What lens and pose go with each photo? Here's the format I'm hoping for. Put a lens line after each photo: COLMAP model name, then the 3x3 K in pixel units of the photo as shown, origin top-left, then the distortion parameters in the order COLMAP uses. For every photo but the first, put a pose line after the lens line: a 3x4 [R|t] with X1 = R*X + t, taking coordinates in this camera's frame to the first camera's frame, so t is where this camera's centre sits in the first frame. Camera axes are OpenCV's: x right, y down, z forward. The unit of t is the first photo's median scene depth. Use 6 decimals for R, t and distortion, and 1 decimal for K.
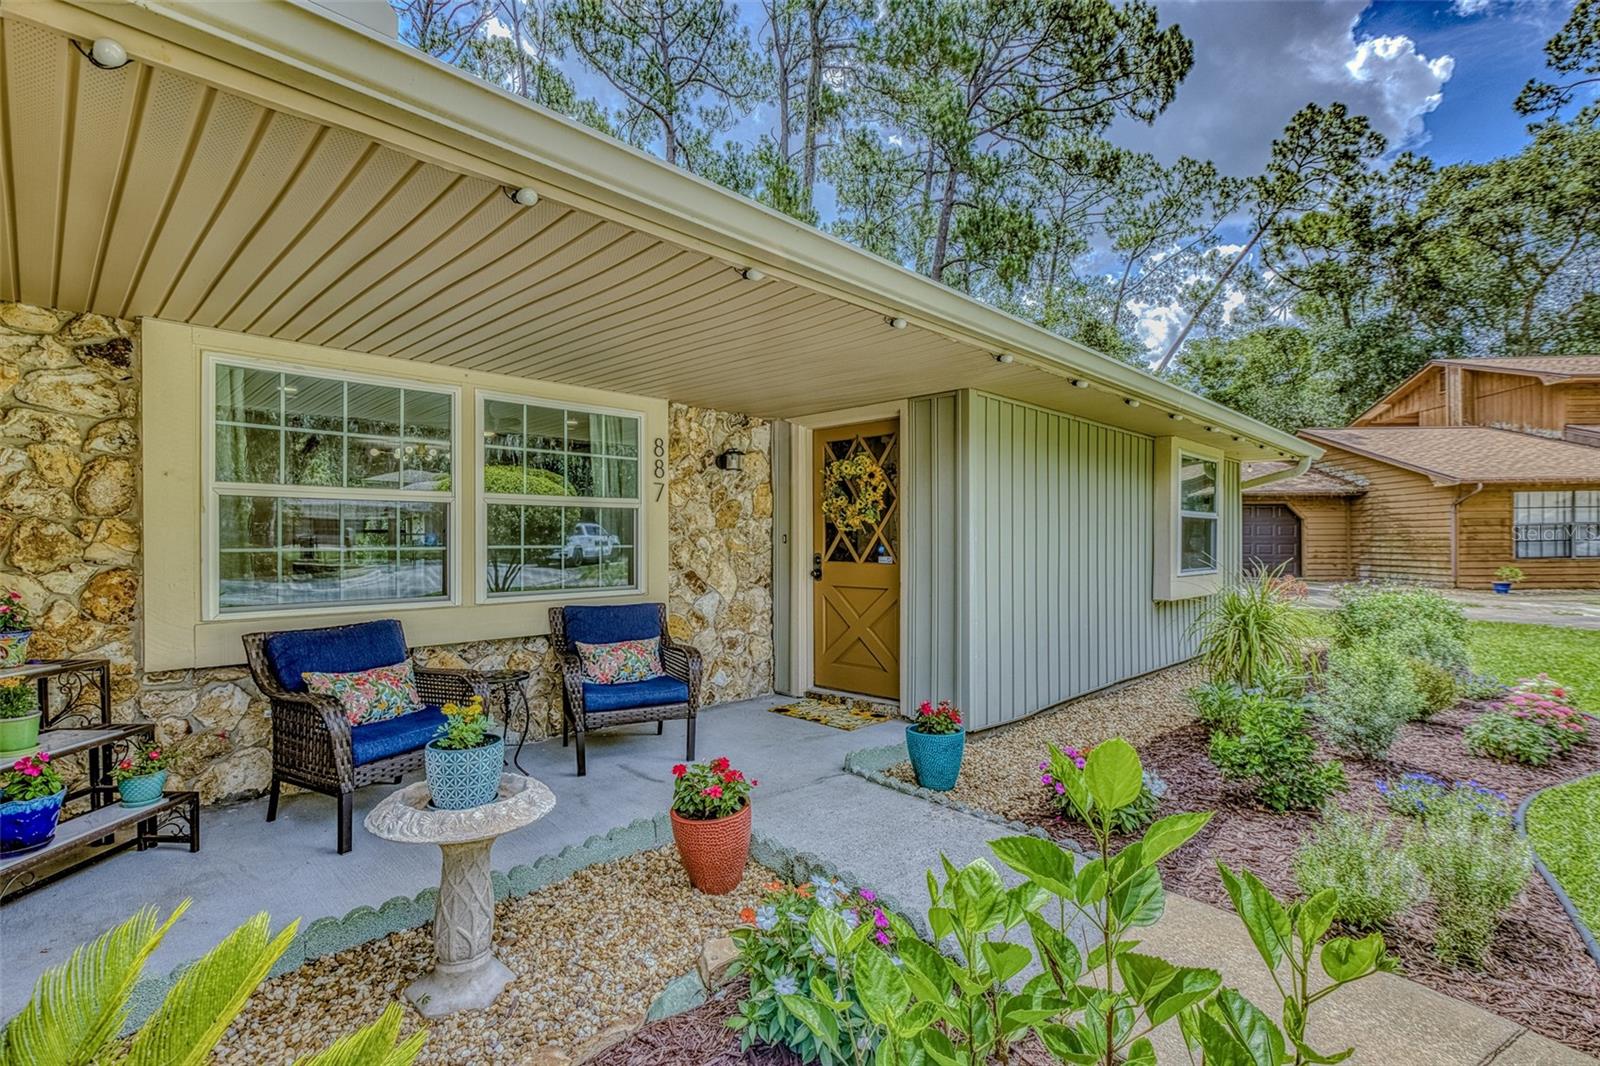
lens RADIAL K [[762.0, 0, 797.4], [0, 762.0, 536.1], [0, 0, 1]] dist [-0.000866, 0.000068]
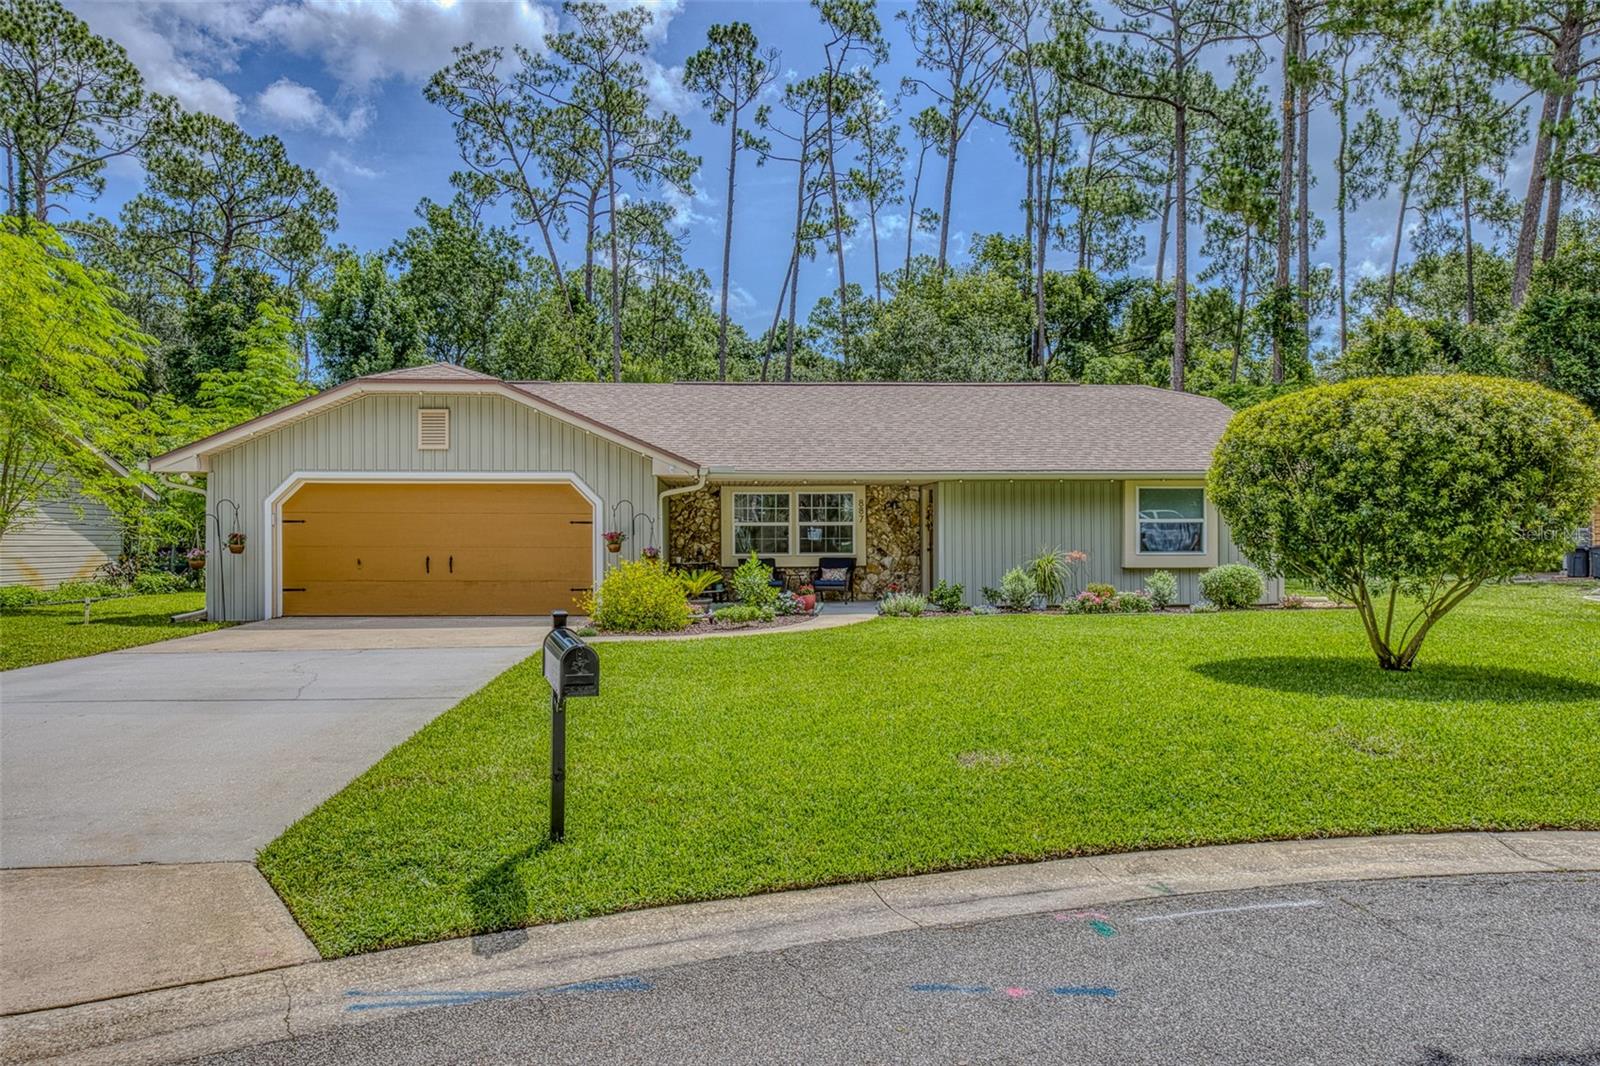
lens RADIAL K [[1106.5, 0, 800.3], [0, 1106.5, 534.1], [0, 0, 1]] dist [-0.000051, 0.000000]
pose [[0.744206, -0.003150, -0.667942, 2.695489], [0.005431, 0.999984, 0.001336, -0.010744], [0.667928, -0.004622, 0.744212, -2.482173]]
